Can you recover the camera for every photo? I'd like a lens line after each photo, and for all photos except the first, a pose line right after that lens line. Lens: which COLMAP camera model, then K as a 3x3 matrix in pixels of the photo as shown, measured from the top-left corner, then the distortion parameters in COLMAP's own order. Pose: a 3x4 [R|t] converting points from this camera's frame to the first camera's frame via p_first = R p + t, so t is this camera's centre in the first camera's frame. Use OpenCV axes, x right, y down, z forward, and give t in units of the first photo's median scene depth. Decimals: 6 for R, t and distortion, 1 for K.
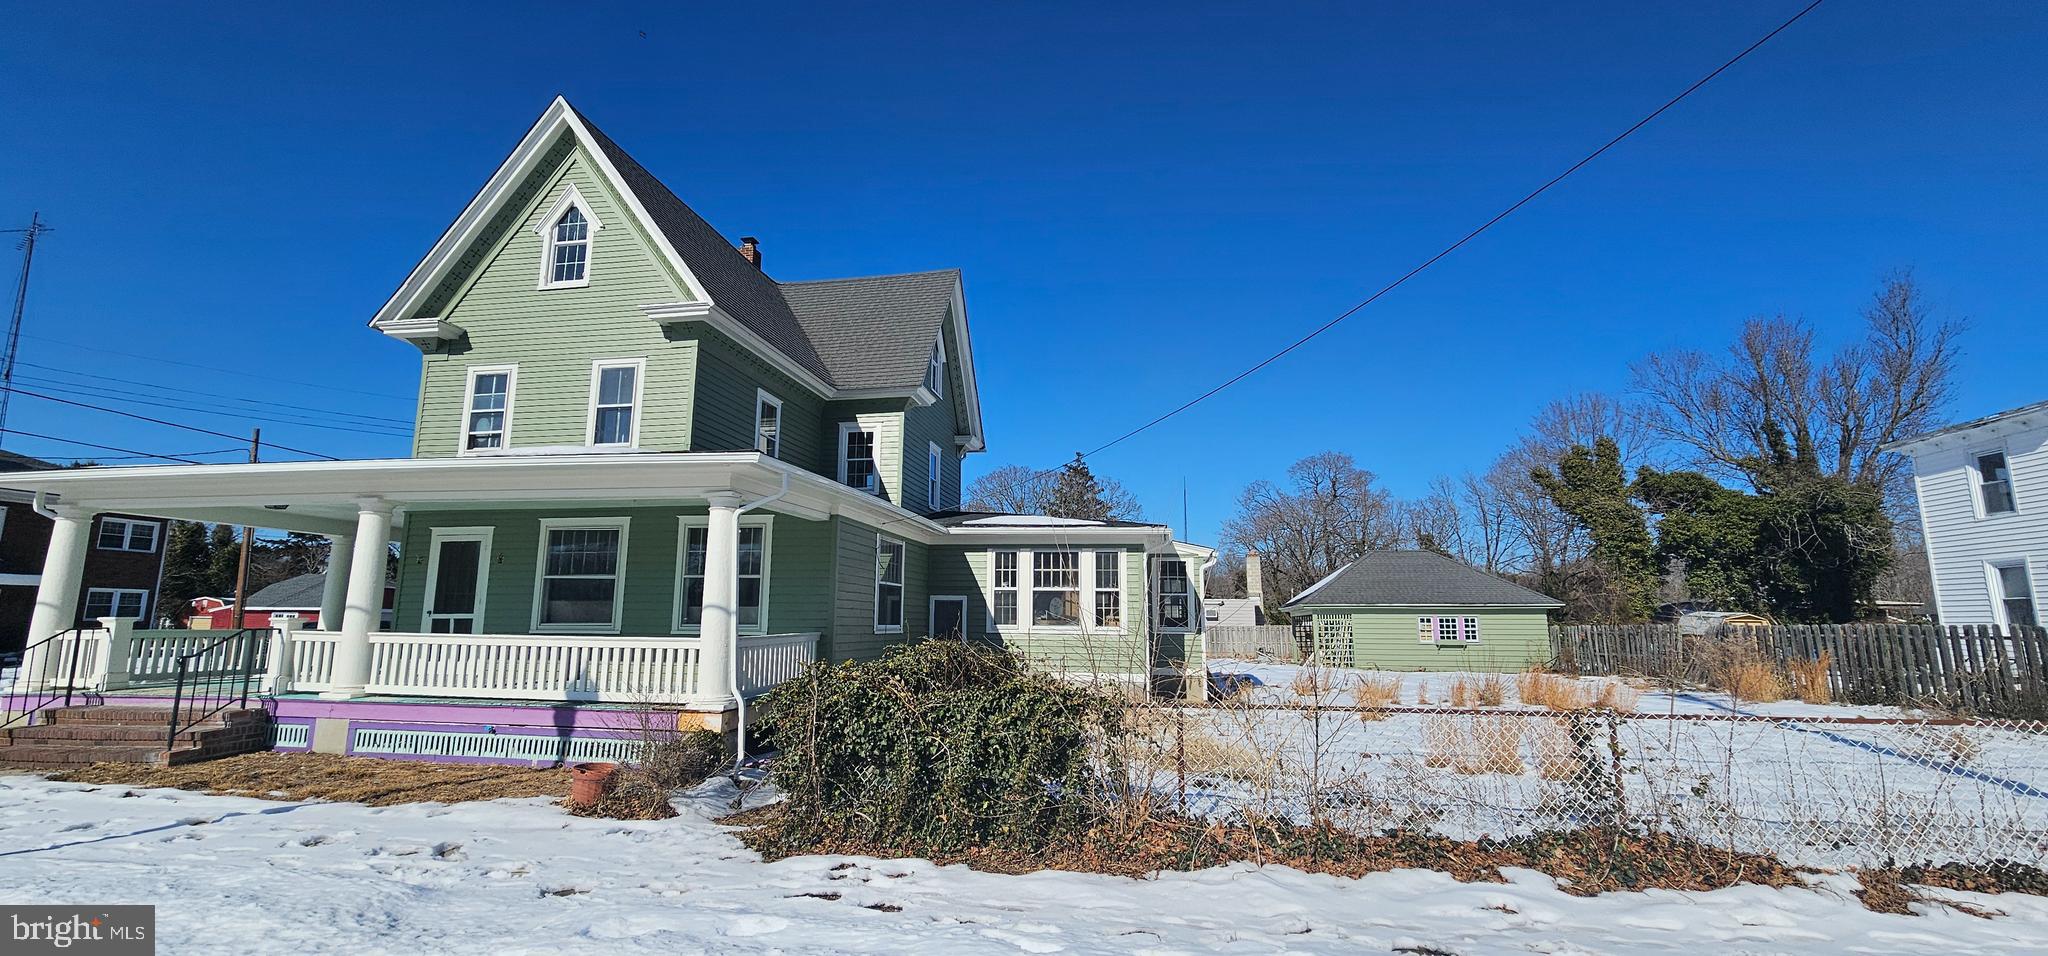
lens RADIAL K [[831.2, 0, 1017.7], [0, 831.2, 481.3], [0, 0, 1]] dist [-0.000031, 0.000351]
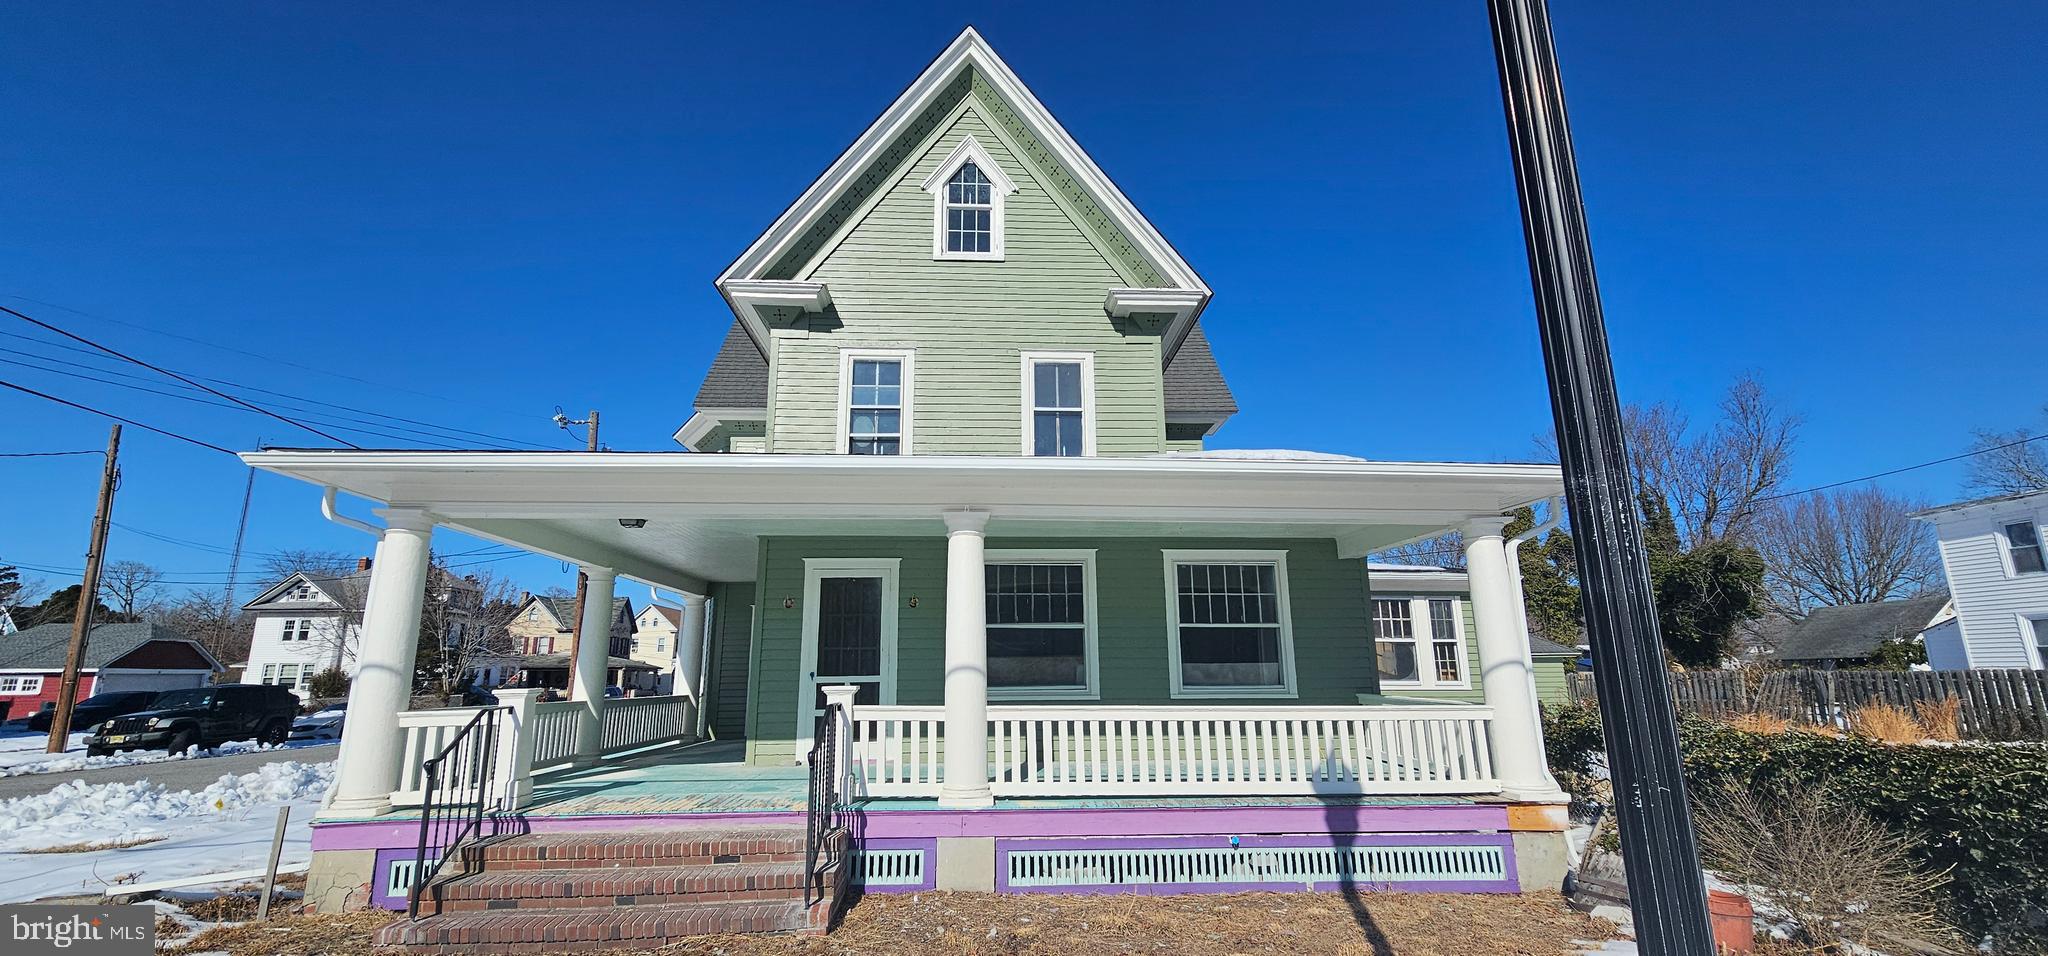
lens RADIAL K [[831.2, 0, 1020.7], [0, 831.2, 479.4], [0, 0, 1]] dist [-0.000031, 0.000351]
pose [[0.973666, 0.040486, 0.224357, -0.693342], [-0.026343, 0.997493, -0.065678, 0.029352], [-0.226454, 0.058038, 0.972291, 0.235258]]
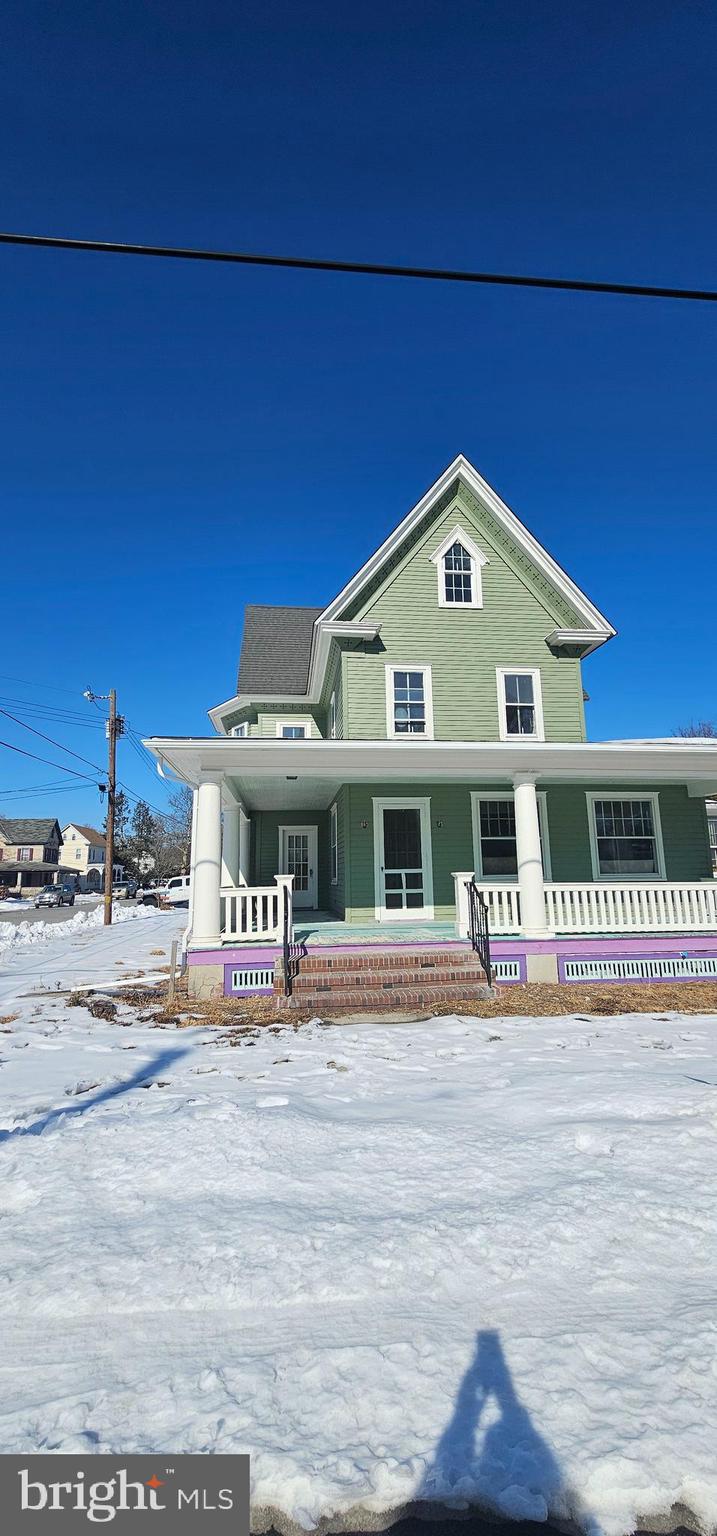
lens RADIAL K [[623.4, 0, 355.0], [0, 623.4, 764.1], [0, 0, 1]] dist [-0.000031, 0.000351]
pose [[0.959616, 0.030955, 0.279604, -0.990702], [-0.028610, 0.999513, -0.012465, 0.020064], [-0.279854, 0.003962, 0.960035, 0.148711]]
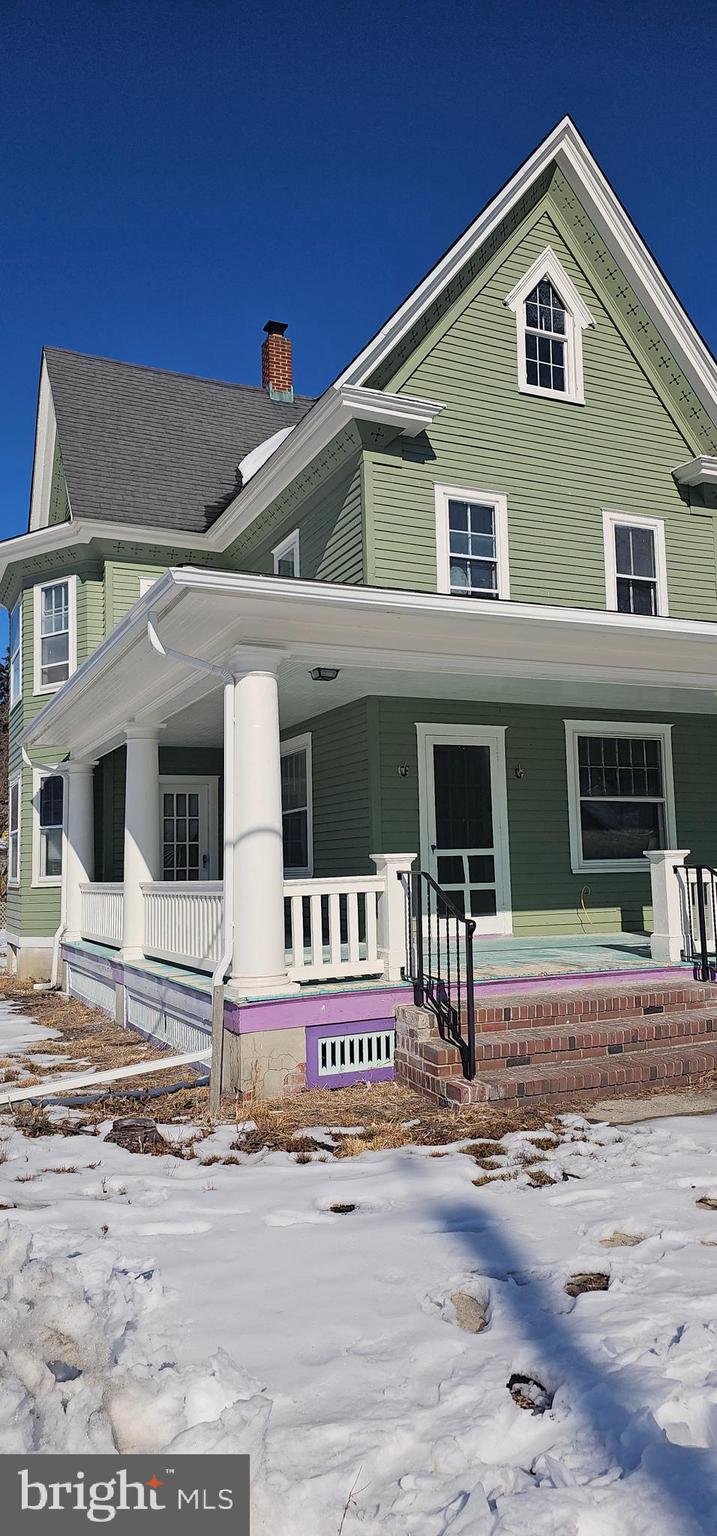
lens RADIAL K [[1020.0, 0, 377.1], [0, 1020.0, 768.6], [0, 0, 1]] dist [0.059485, -0.049093]
pose [[0.818640, 0.033014, 0.573357, -1.211426], [-0.070645, 0.996553, 0.043485, 0.059895], [-0.569945, -0.076103, 0.818151, 0.348397]]
